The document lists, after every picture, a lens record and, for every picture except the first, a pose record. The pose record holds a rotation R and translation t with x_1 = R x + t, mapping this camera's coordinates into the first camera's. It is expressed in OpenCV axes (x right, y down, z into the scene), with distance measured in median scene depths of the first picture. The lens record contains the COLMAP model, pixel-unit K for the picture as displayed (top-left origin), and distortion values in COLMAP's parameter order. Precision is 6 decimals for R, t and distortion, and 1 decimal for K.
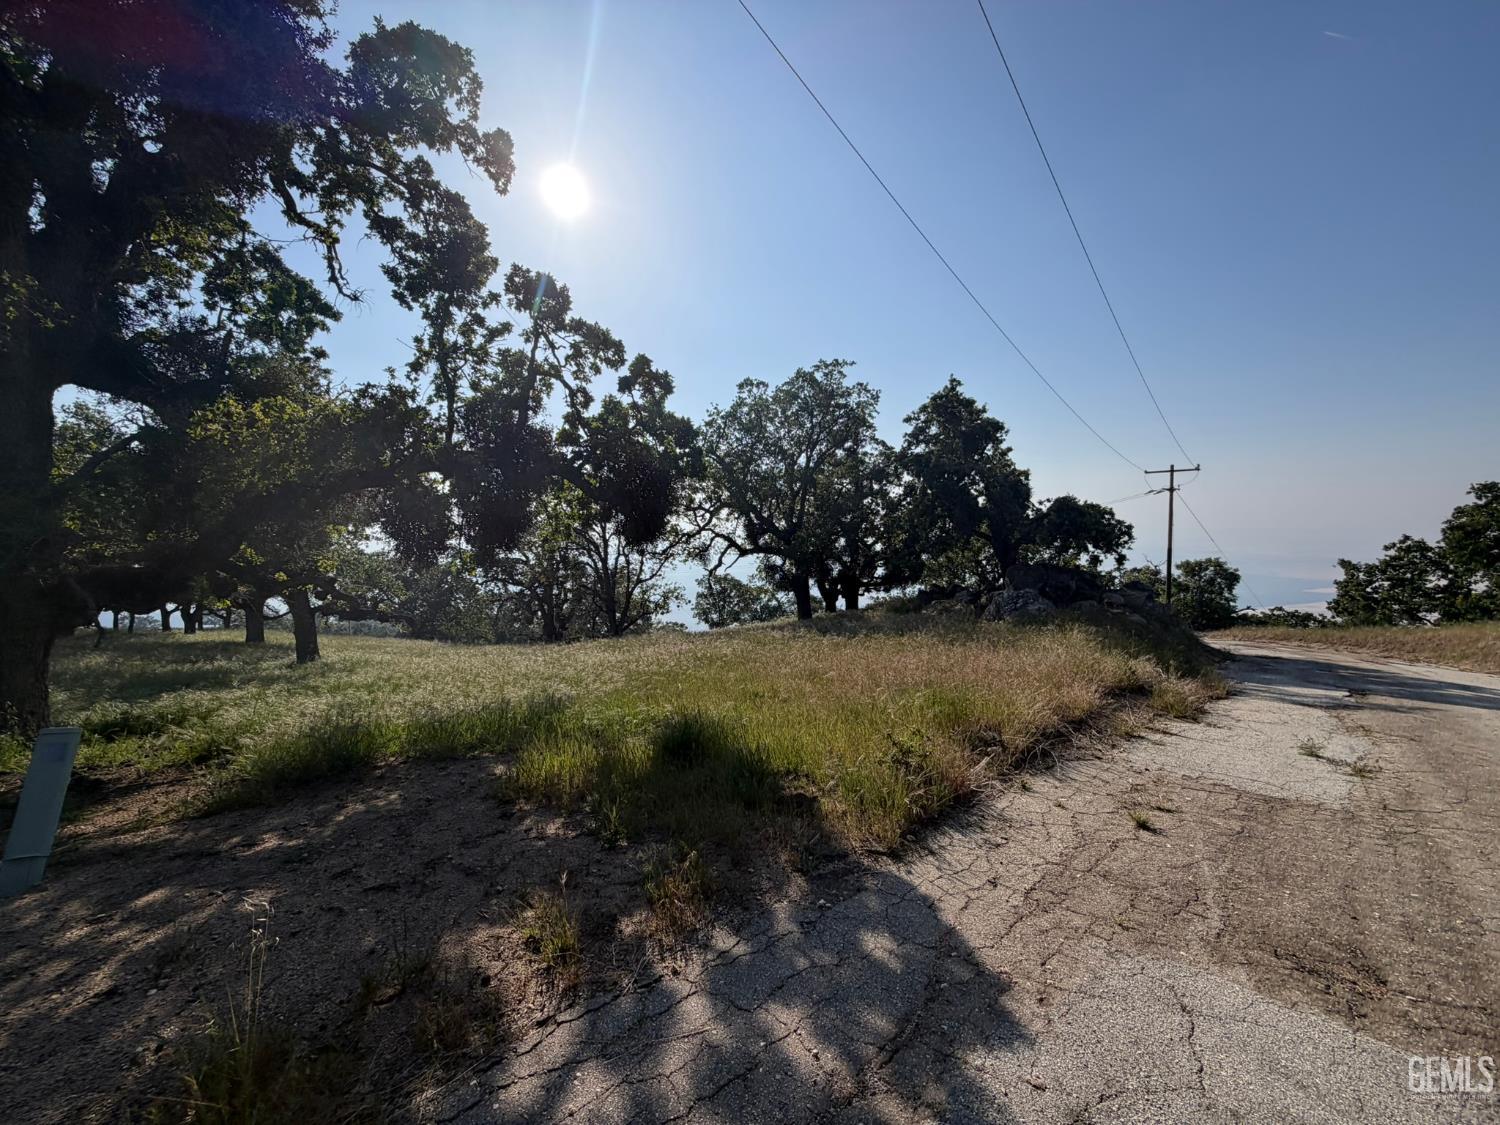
lens RADIAL K [[597.7, 0, 746.6], [0, 597.7, 564.0], [0, 0, 1]] dist [0.000212, 0.000157]
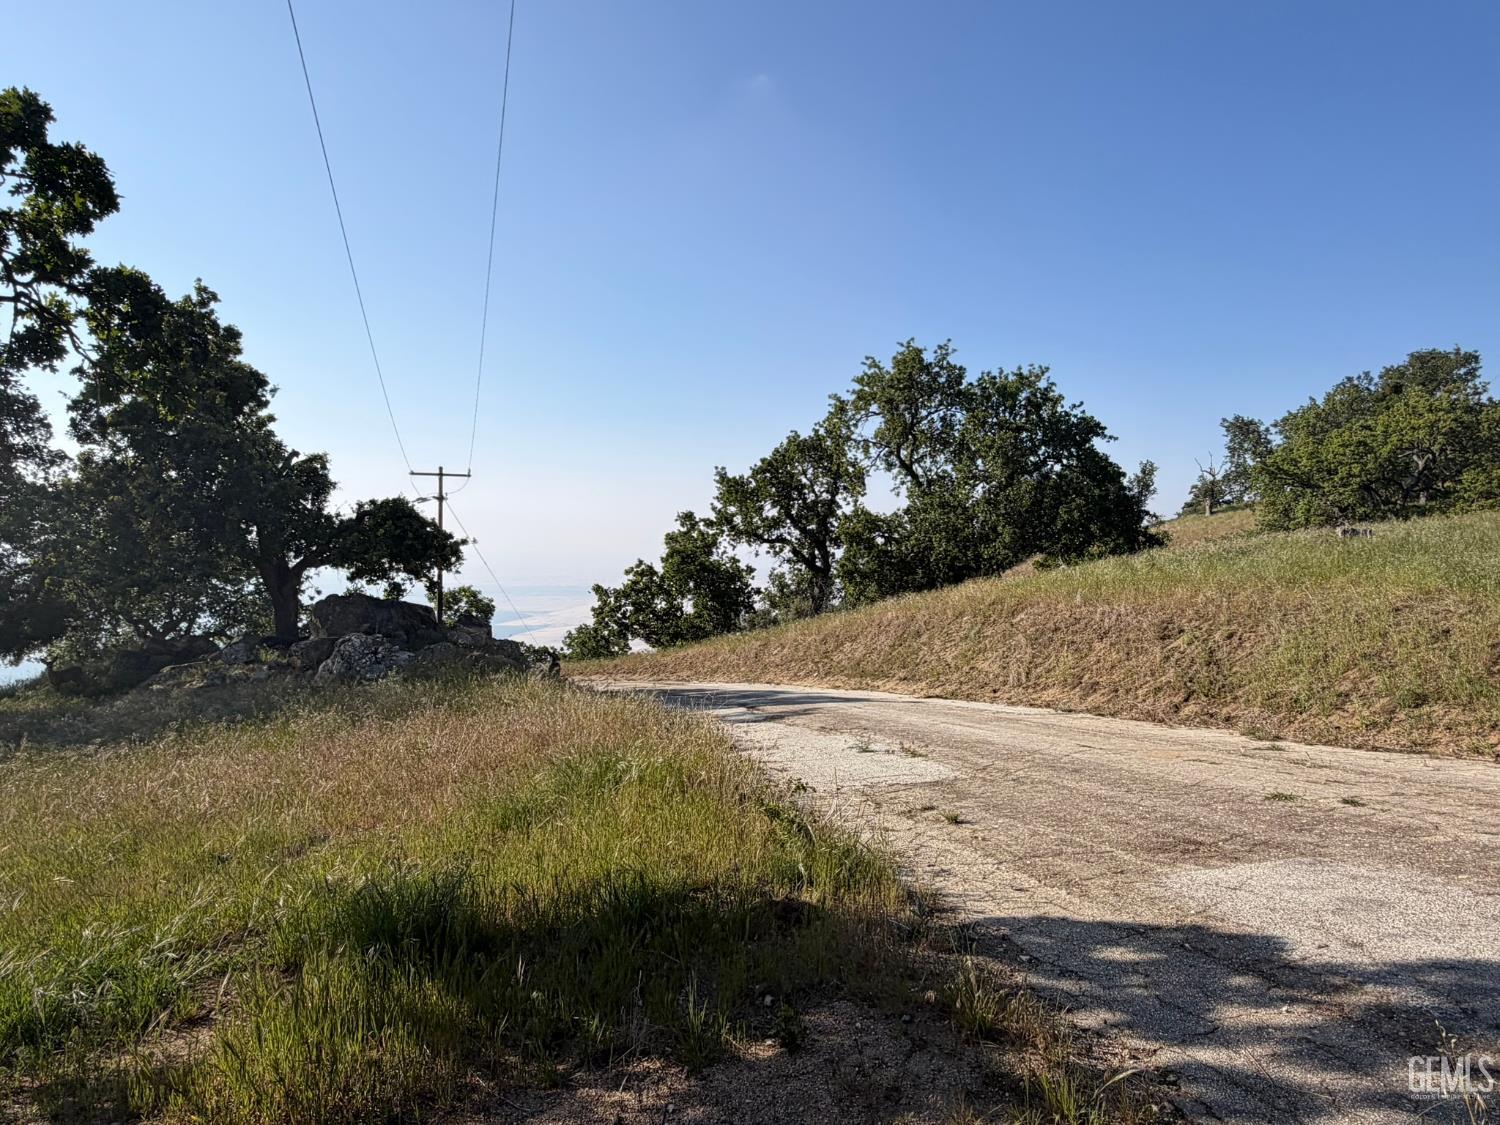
lens RADIAL K [[903.5, 0, 764.0], [0, 903.5, 568.5], [0, 0, 1]] dist [-0.000903, 0.001959]
pose [[0.505414, 0.000142, 0.862877, -0.123380], [0.031496, 0.999331, -0.018612, 0.002326], [-0.862302, 0.036584, 0.505071, 0.067778]]
